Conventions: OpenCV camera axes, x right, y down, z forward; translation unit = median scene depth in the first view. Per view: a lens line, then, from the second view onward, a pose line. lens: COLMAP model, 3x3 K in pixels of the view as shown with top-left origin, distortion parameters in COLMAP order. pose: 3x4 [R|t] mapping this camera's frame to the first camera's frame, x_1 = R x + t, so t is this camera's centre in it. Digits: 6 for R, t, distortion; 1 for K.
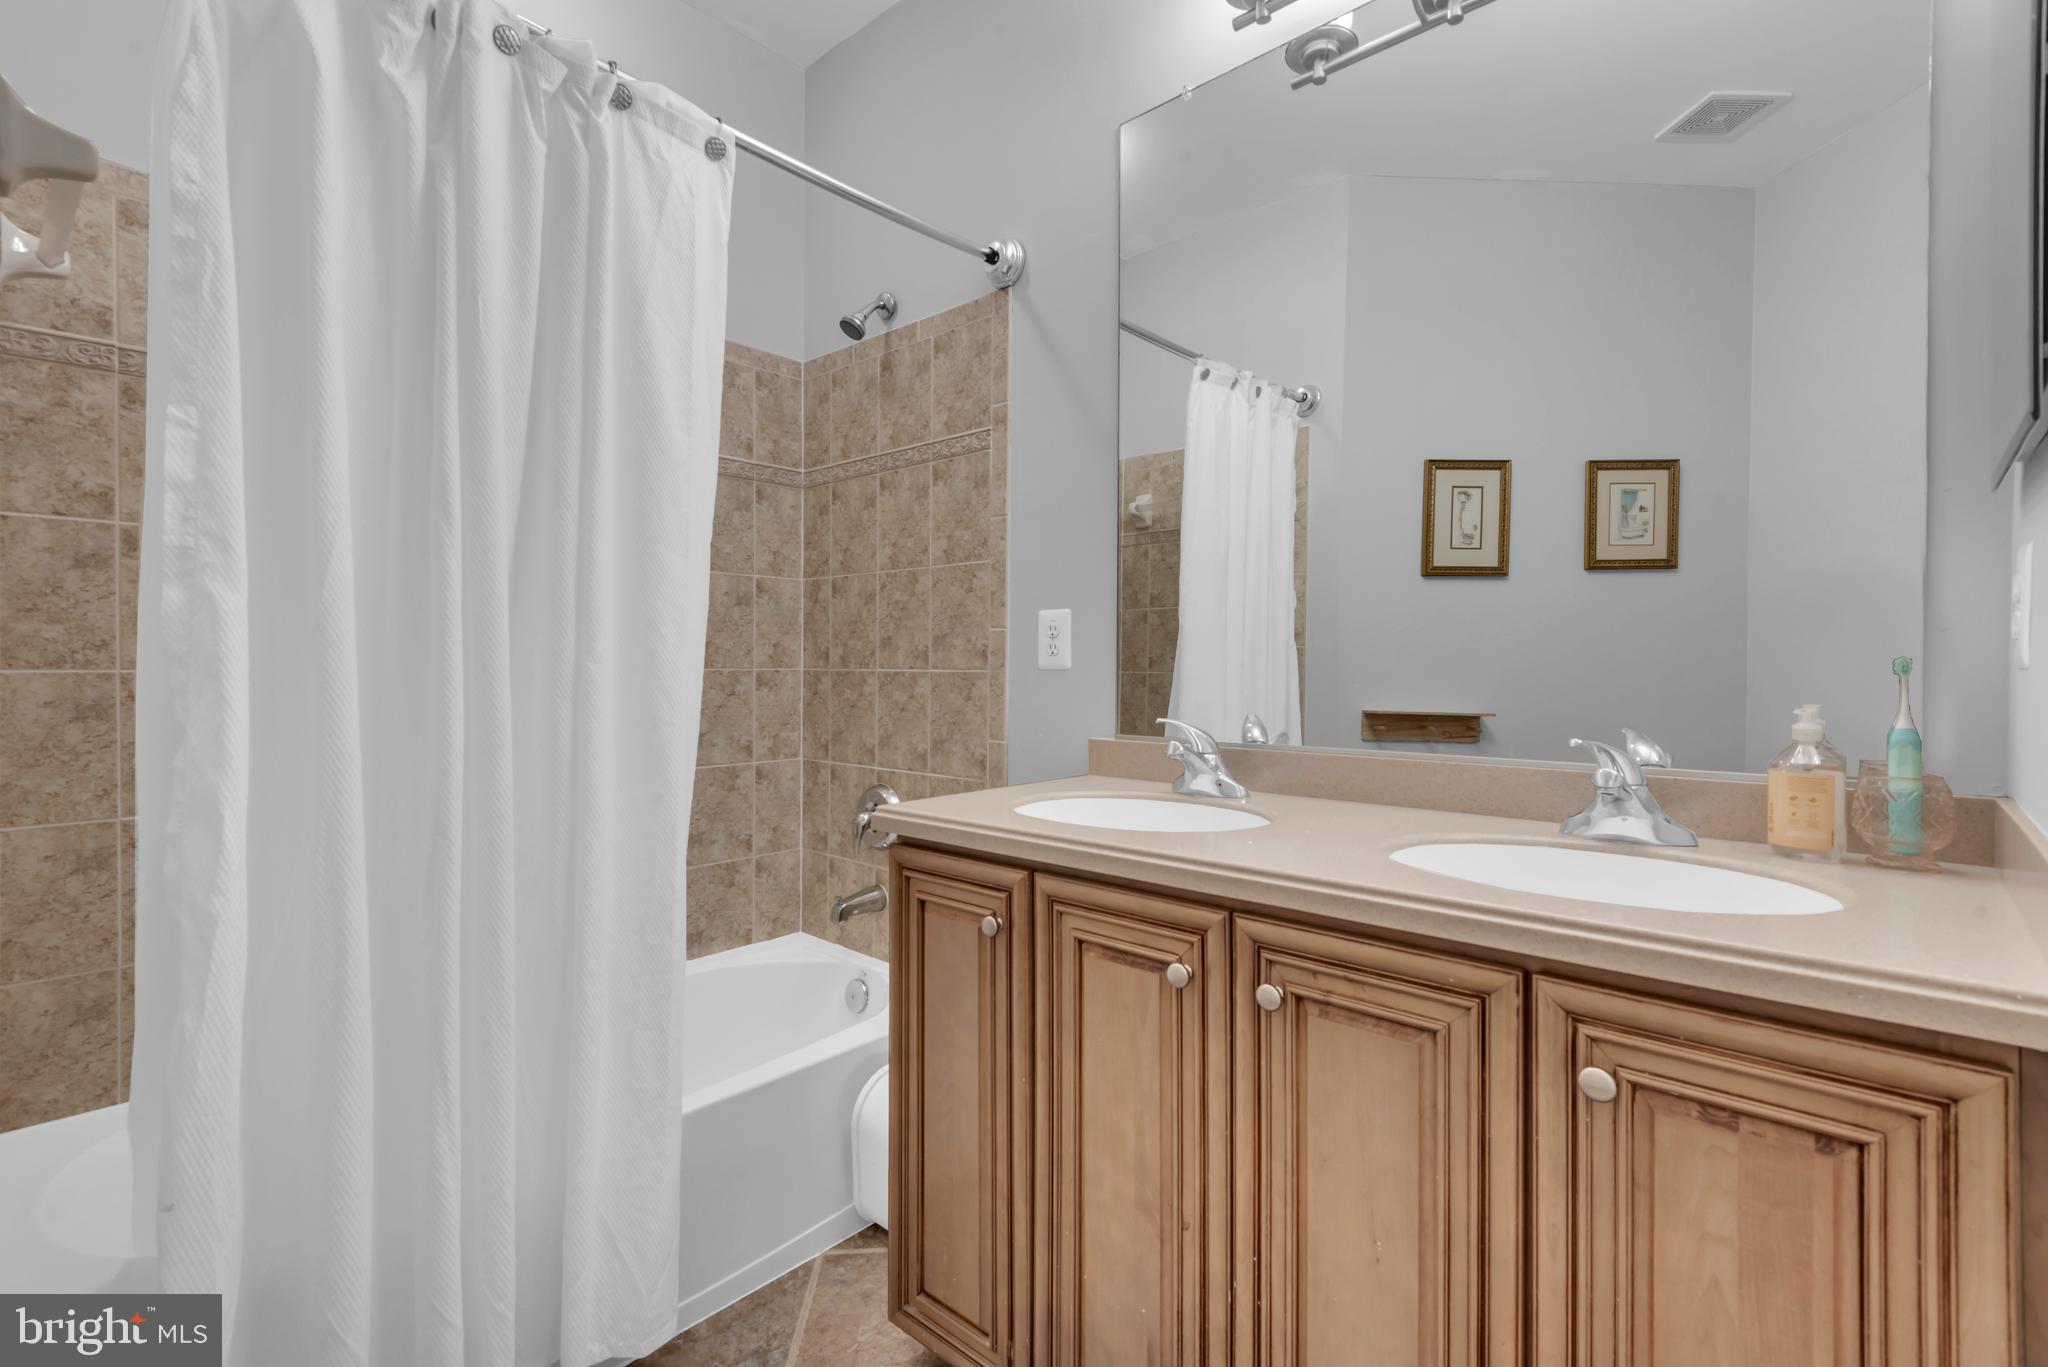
lens RADIAL K [[928.4, 0, 1029.3], [0, 928.4, 674.1], [0, 0, 1]] dist [0.038333, -0.013565]
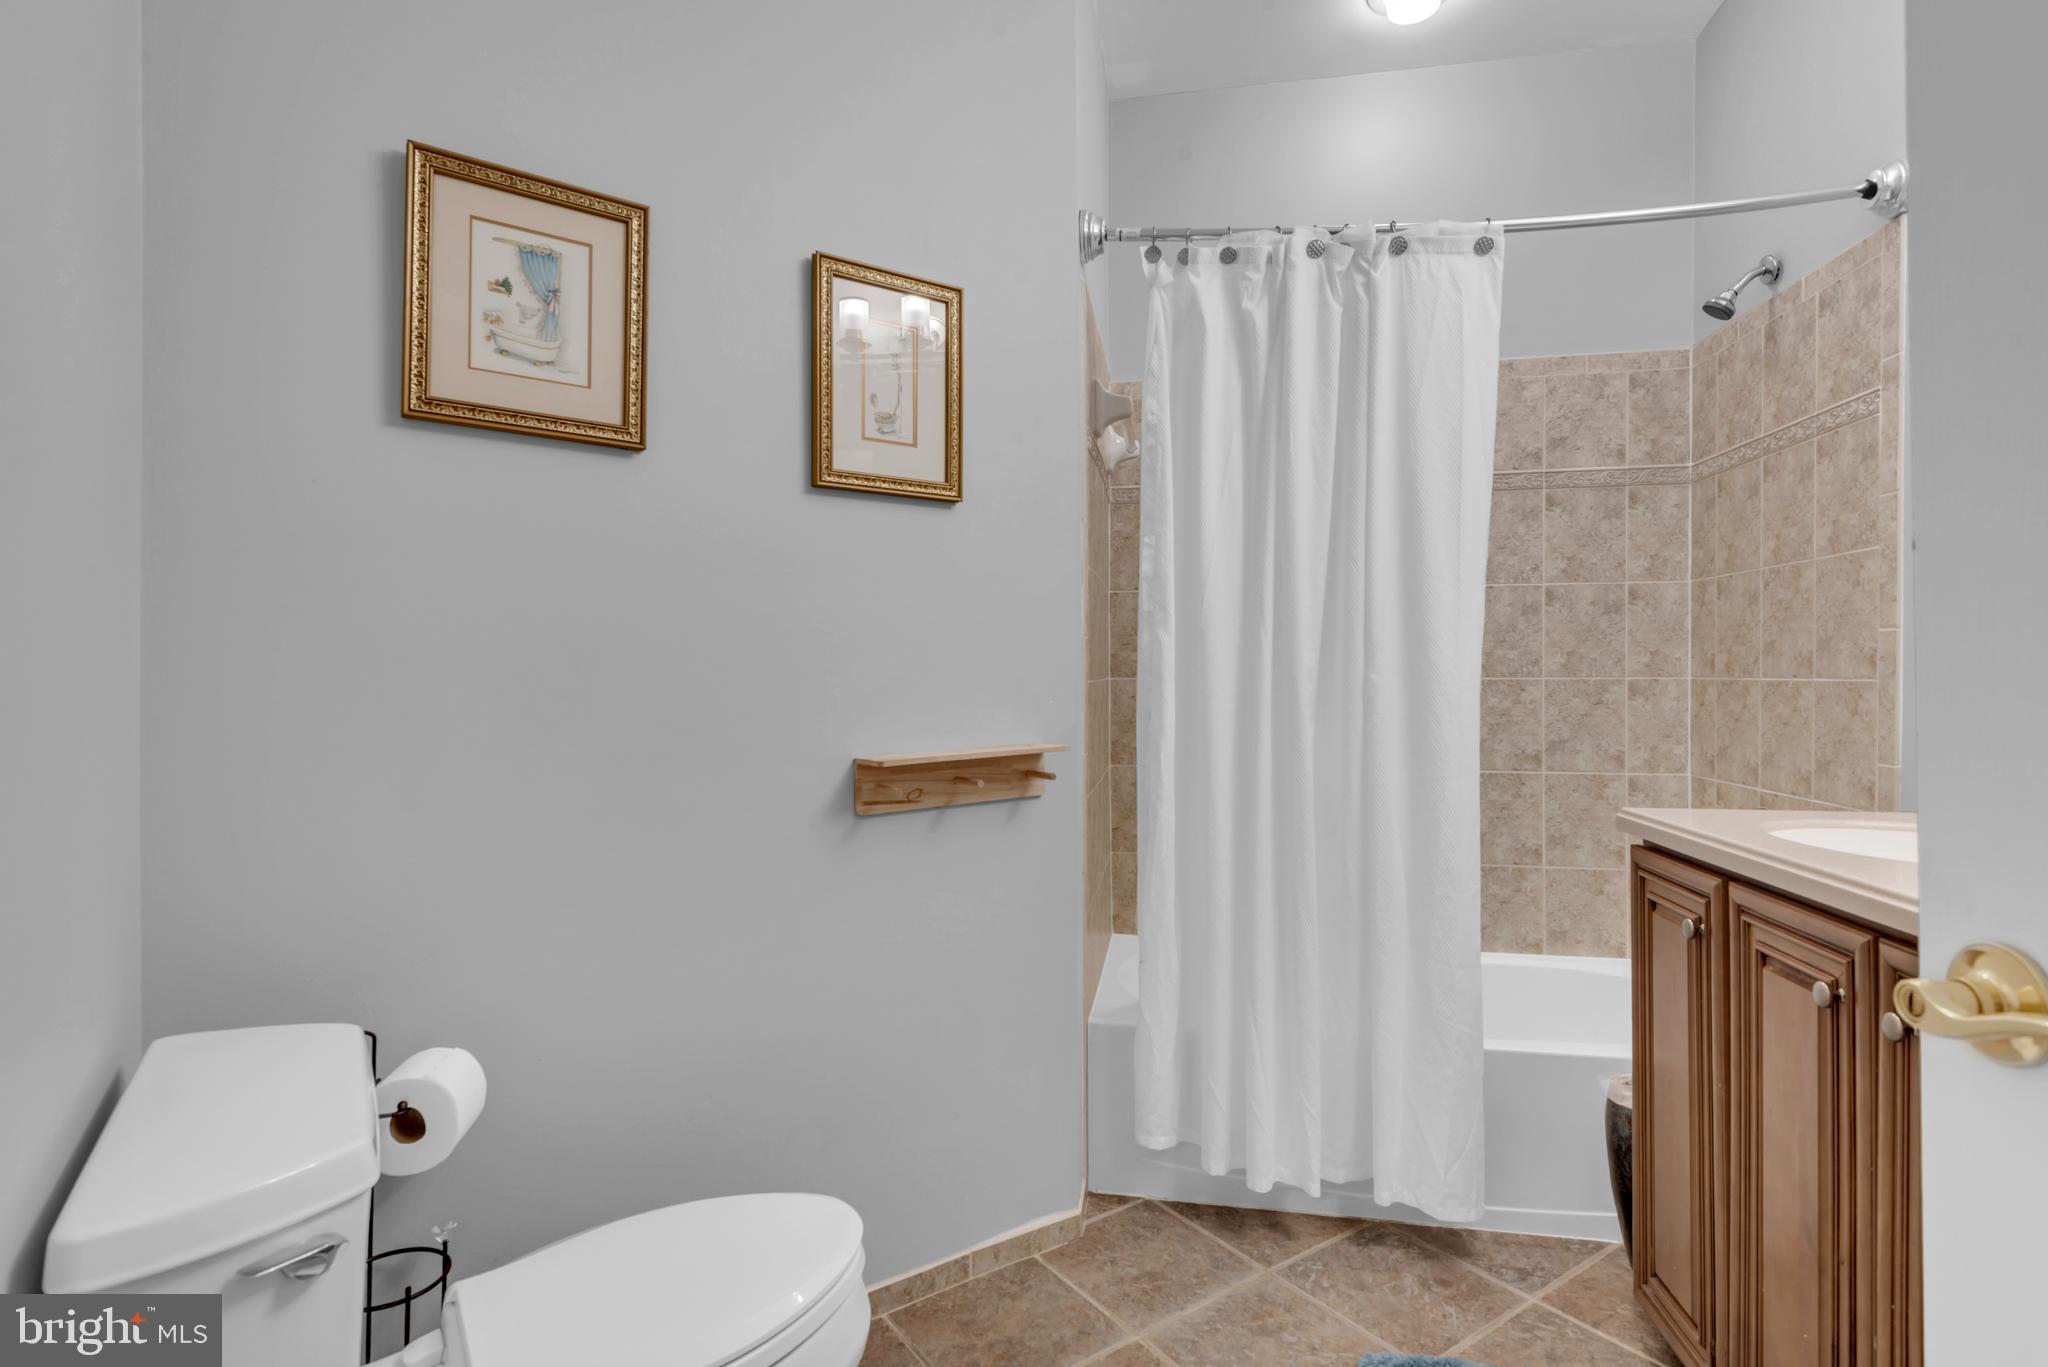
lens RADIAL K [[928.4, 0, 1018.6], [0, 928.4, 683.7], [0, 0, 1]] dist [0.038333, -0.013565]
pose [[0.554490, 0.005514, -0.832172, 0.221340], [-0.005341, 0.999981, 0.003067, 0.001305], [0.832173, 0.002744, 0.554509, -0.101992]]
